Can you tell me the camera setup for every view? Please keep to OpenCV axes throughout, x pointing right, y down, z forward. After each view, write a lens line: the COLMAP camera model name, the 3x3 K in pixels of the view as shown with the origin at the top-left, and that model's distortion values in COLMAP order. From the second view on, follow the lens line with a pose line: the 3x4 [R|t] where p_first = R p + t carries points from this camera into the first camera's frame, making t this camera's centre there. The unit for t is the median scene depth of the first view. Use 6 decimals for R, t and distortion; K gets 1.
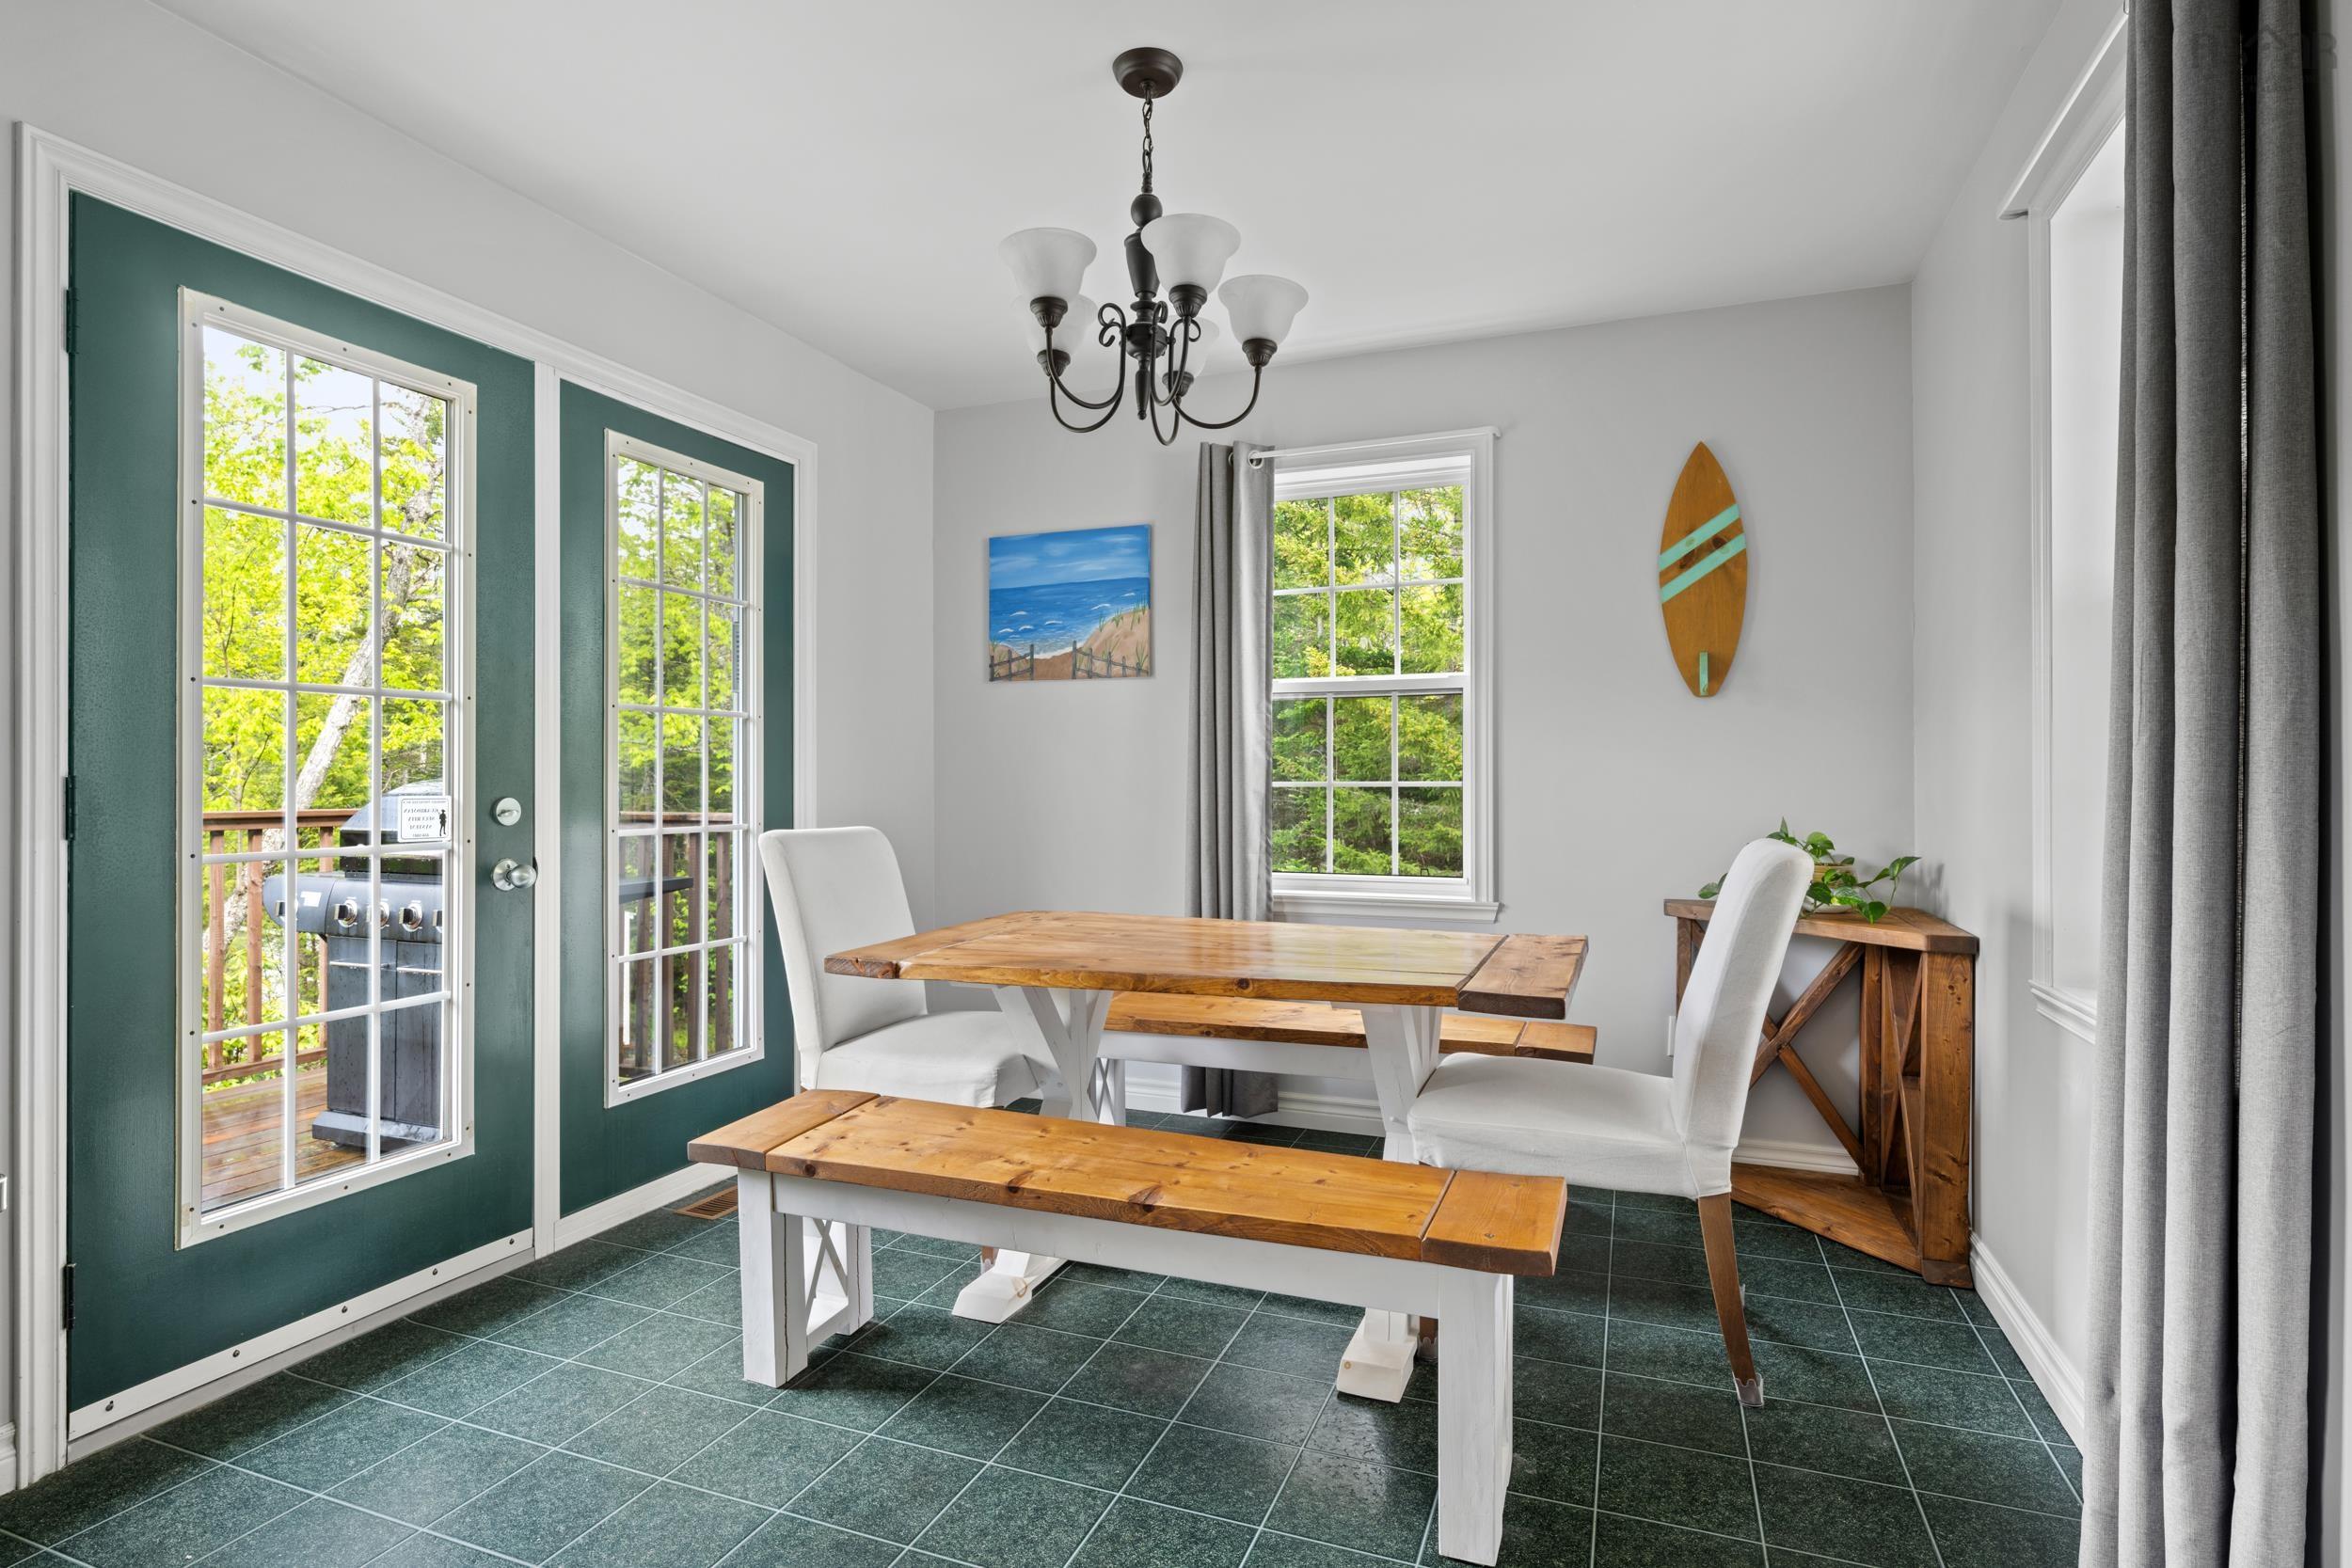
lens RADIAL K [[1181.6, 0, 1177.7], [0, 1181.6, 783.5], [0, 0, 1]] dist [-0.001471, 0.001923]
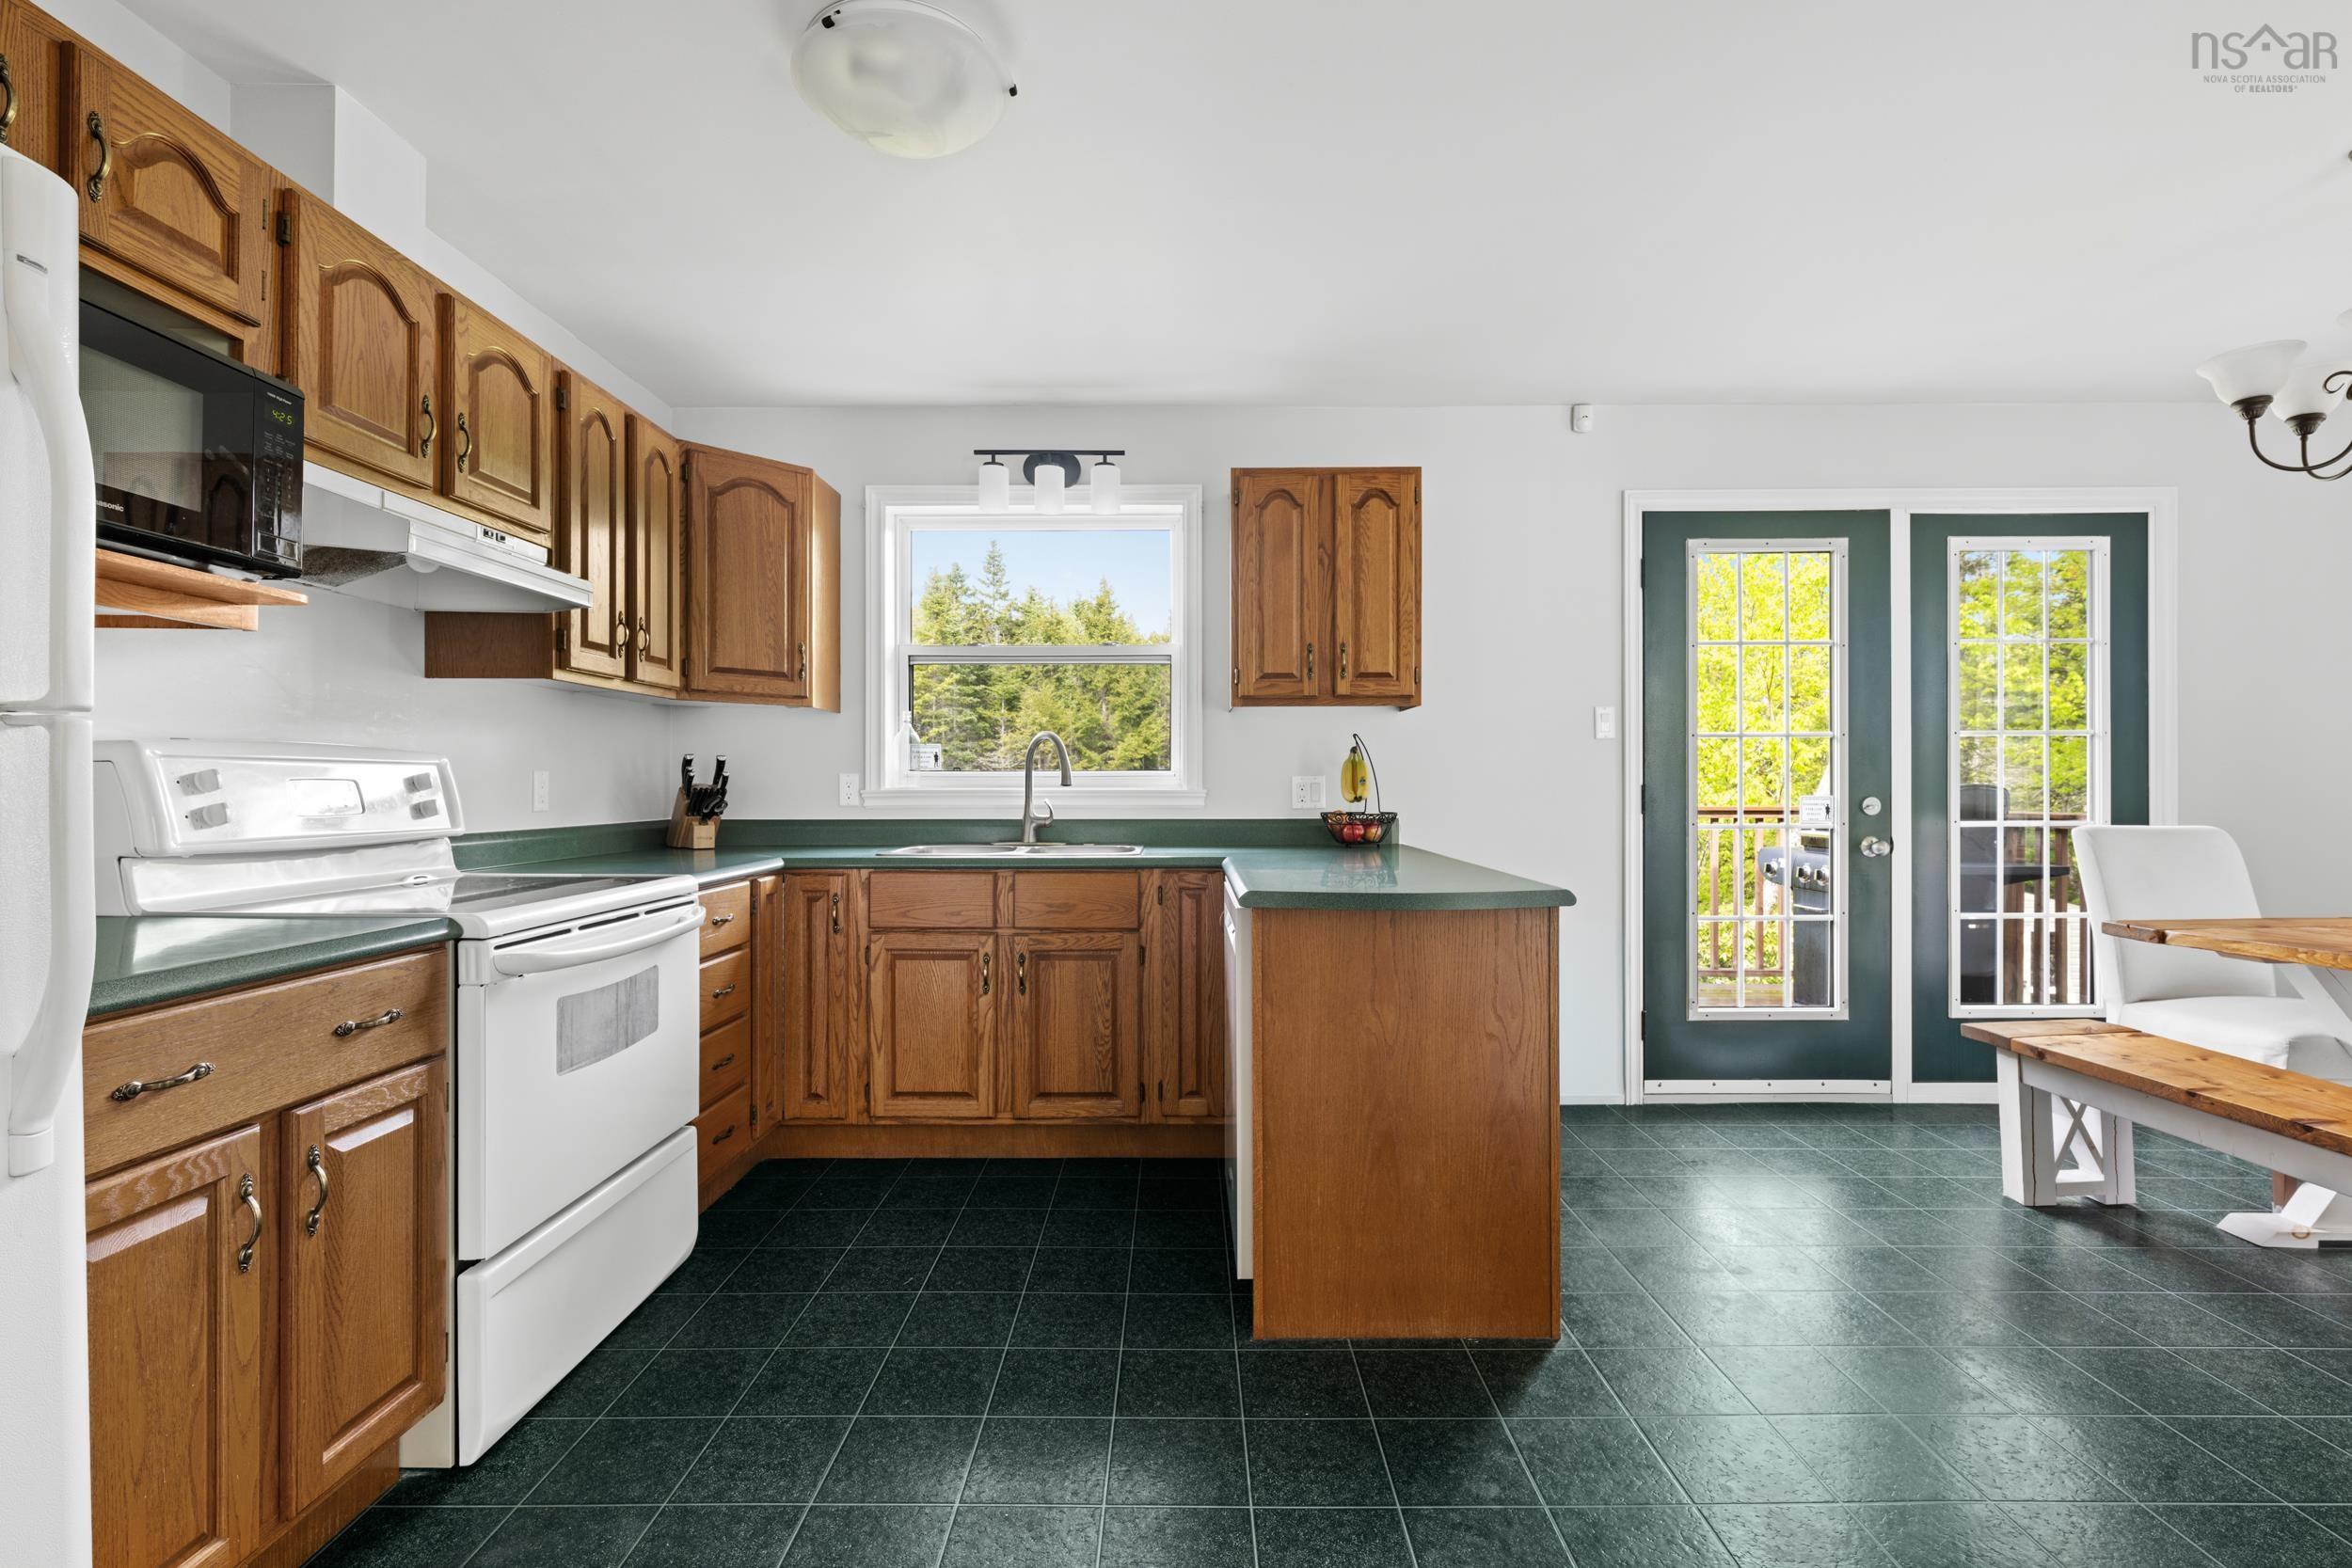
lens RADIAL K [[1082.9, 0, 1176.7], [0, 1082.9, 778.3], [0, 0, 1]] dist [0.003989, 0.000236]
pose [[0.372119, -0.006284, -0.928164, 0.431023], [0.001196, 0.999979, -0.006290, -0.005248], [0.928184, 0.001230, 0.372119, -0.389545]]
